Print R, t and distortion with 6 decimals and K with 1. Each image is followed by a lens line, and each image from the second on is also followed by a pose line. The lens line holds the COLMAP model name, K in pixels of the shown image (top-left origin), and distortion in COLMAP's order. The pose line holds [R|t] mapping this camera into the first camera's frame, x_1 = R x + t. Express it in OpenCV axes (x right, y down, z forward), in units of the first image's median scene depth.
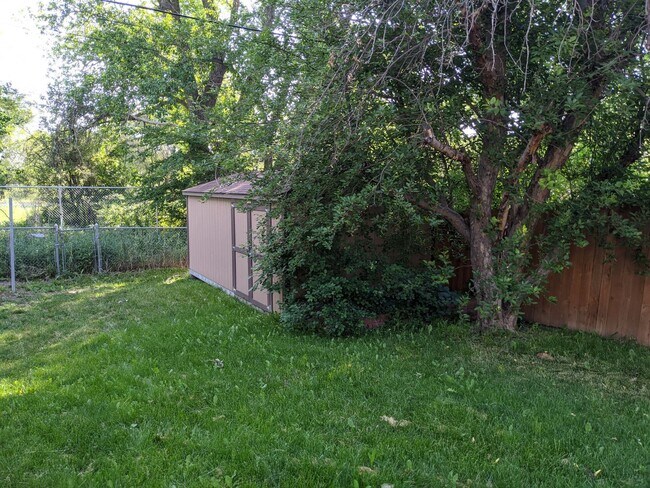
lens RADIAL K [[460.2, 0, 323.5], [0, 460.2, 252.3], [0, 0, 1]] dist [0.050004, -0.086544]
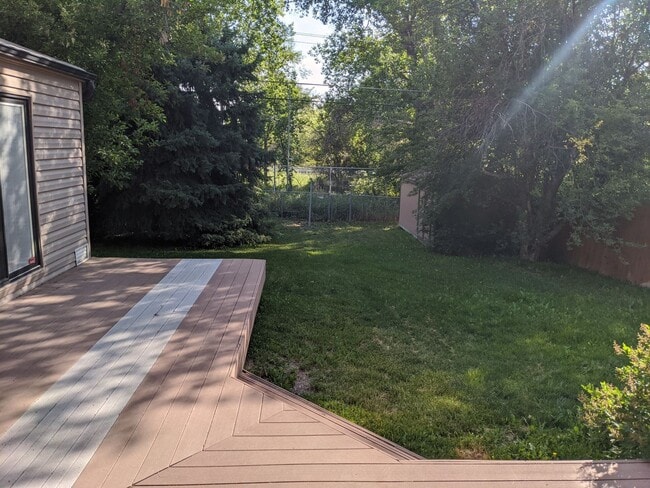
lens RADIAL K [[460.2, 0, 323.5], [0, 460.2, 252.3], [0, 0, 1]] dist [0.050004, -0.086544]
pose [[0.875668, 0.111455, -0.469875, 0.184323], [-0.075195, 0.992603, 0.095313, 0.002532], [0.477023, -0.048130, 0.877572, -0.408500]]
